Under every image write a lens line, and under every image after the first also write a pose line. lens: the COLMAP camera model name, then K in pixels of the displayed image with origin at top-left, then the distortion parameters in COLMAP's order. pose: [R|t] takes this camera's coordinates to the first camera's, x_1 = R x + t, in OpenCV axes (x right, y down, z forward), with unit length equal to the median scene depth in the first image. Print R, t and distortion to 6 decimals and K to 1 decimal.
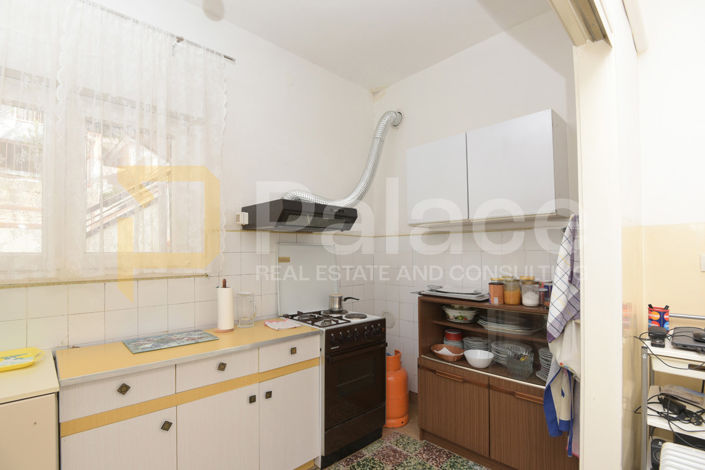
lens RADIAL K [[335.0, 0, 345.9], [0, 335.0, 249.8], [0, 0, 1]] dist [-0.010443, -0.004377]
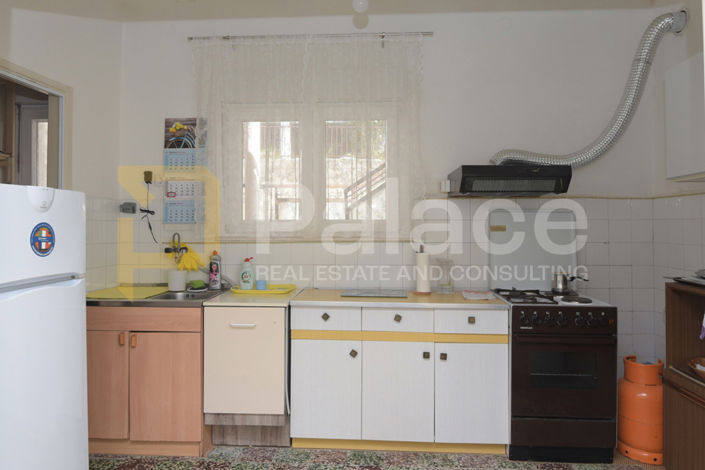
lens RADIAL K [[463.2, 0, 357.4], [0, 463.2, 217.3], [0, 0, 1]] dist [-0.011230, -0.005555]
pose [[0.690363, -0.004888, -0.723447, 0.549222], [0.001452, 0.999985, -0.005371, 0.008333], [0.723462, 0.002657, 0.690359, -0.163217]]
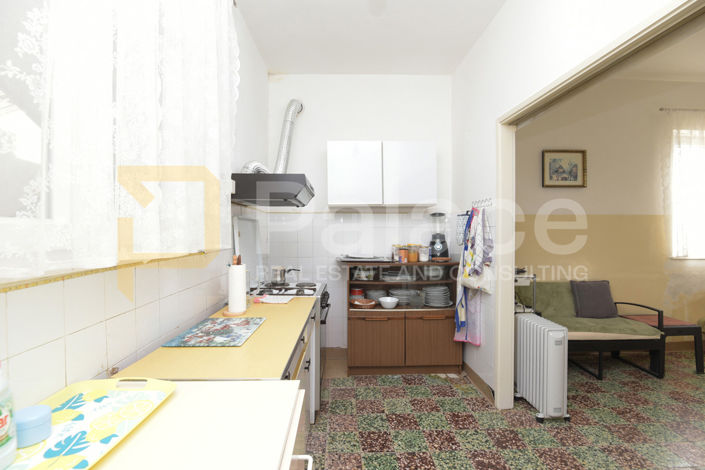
lens RADIAL K [[335.0, 0, 347.0], [0, 335.0, 231.0], [0, 0, 1]] dist [-0.010443, -0.004377]
pose [[0.662045, 0.003152, 0.749457, -0.816773], [-0.012494, 0.999899, 0.006831, 0.014030], [-0.749360, -0.013886, 0.662018, 0.198832]]
